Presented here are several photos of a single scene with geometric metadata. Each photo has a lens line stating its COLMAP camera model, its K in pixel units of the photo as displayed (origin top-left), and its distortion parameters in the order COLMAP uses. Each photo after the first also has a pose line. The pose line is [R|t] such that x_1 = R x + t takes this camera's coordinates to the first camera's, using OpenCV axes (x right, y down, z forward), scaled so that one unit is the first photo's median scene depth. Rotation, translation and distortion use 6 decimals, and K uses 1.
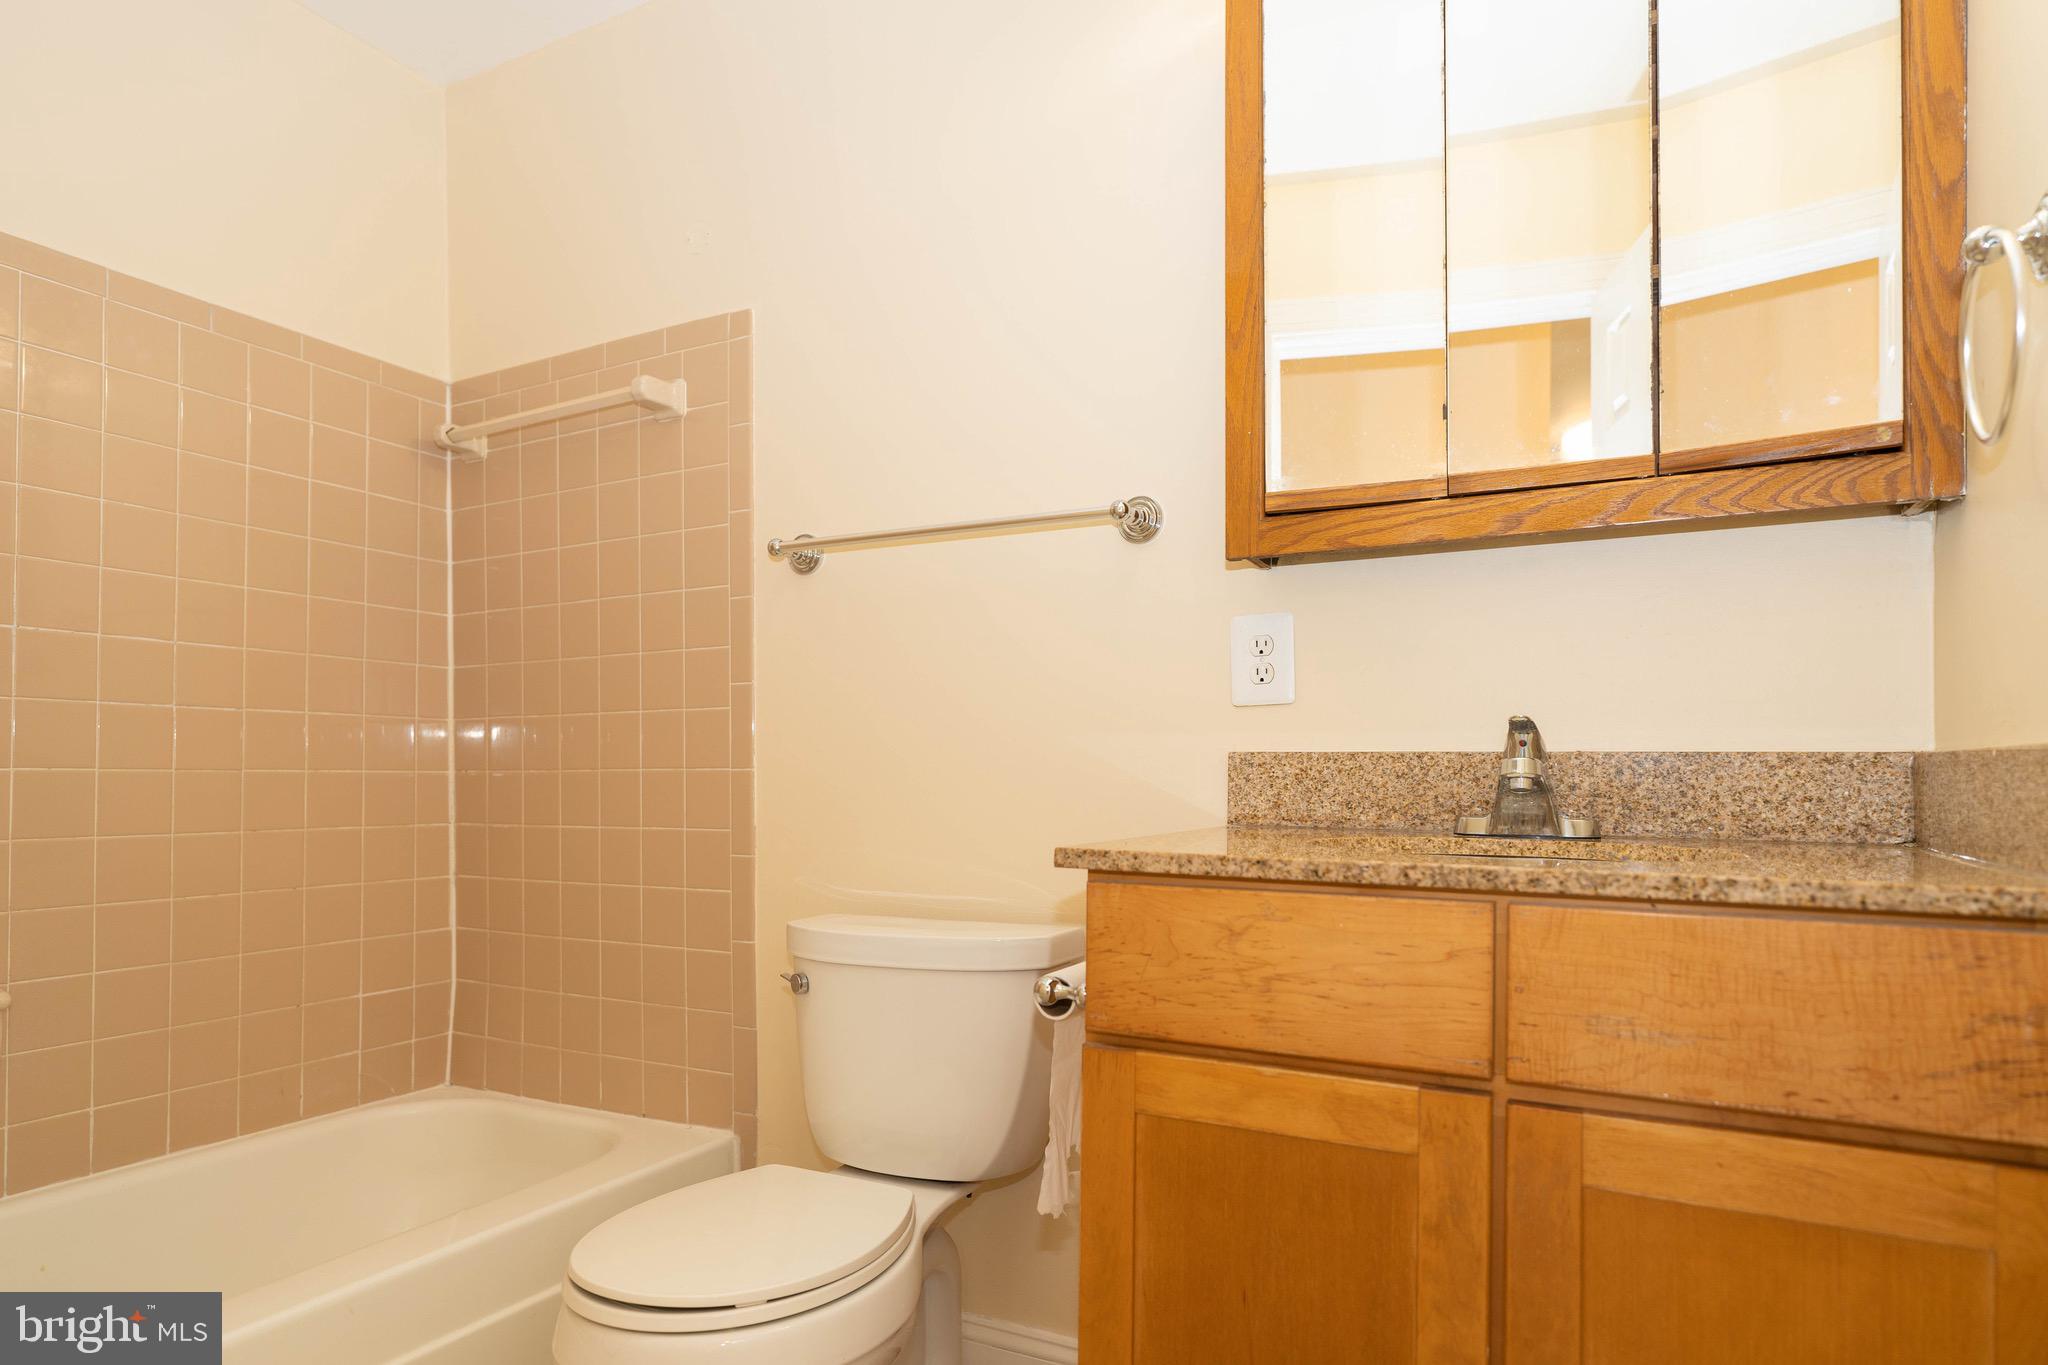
lens RADIAL K [[1159.0, 0, 1031.0], [0, 1159.0, 688.6], [0, 0, 1]] dist [-0.001828, -0.000027]
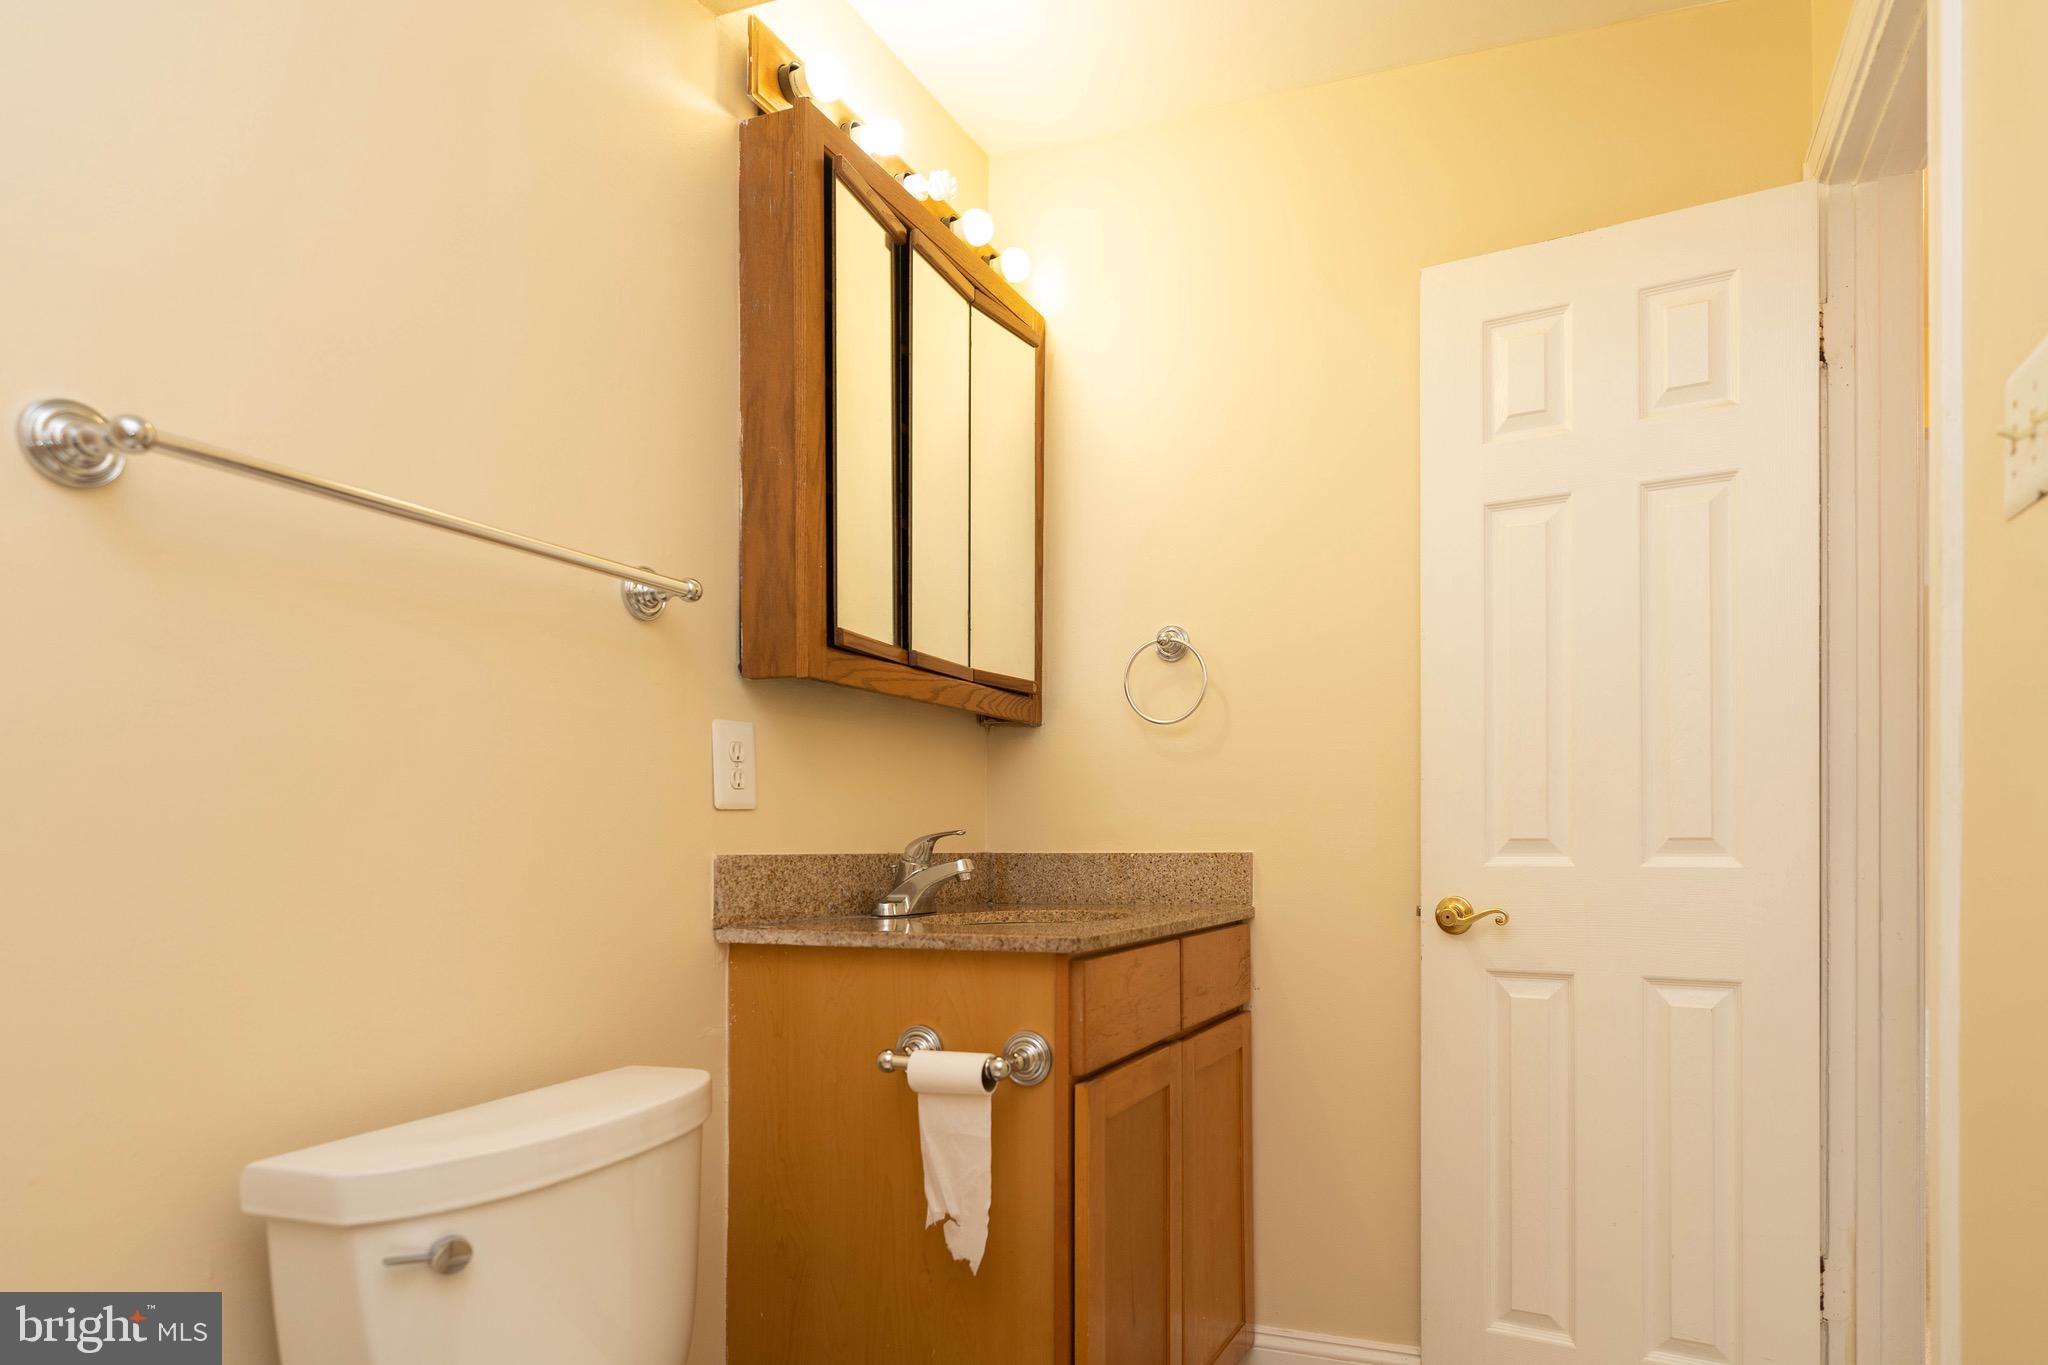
lens RADIAL K [[1159.0, 0, 1031.0], [0, 1159.0, 688.6], [0, 0, 1]] dist [-0.001828, -0.000027]
pose [[-0.034440, 0.130746, 0.990818, -0.890028], [-0.063087, 0.989144, -0.132718, 0.029412], [-0.997414, -0.067079, -0.025818, 0.798308]]
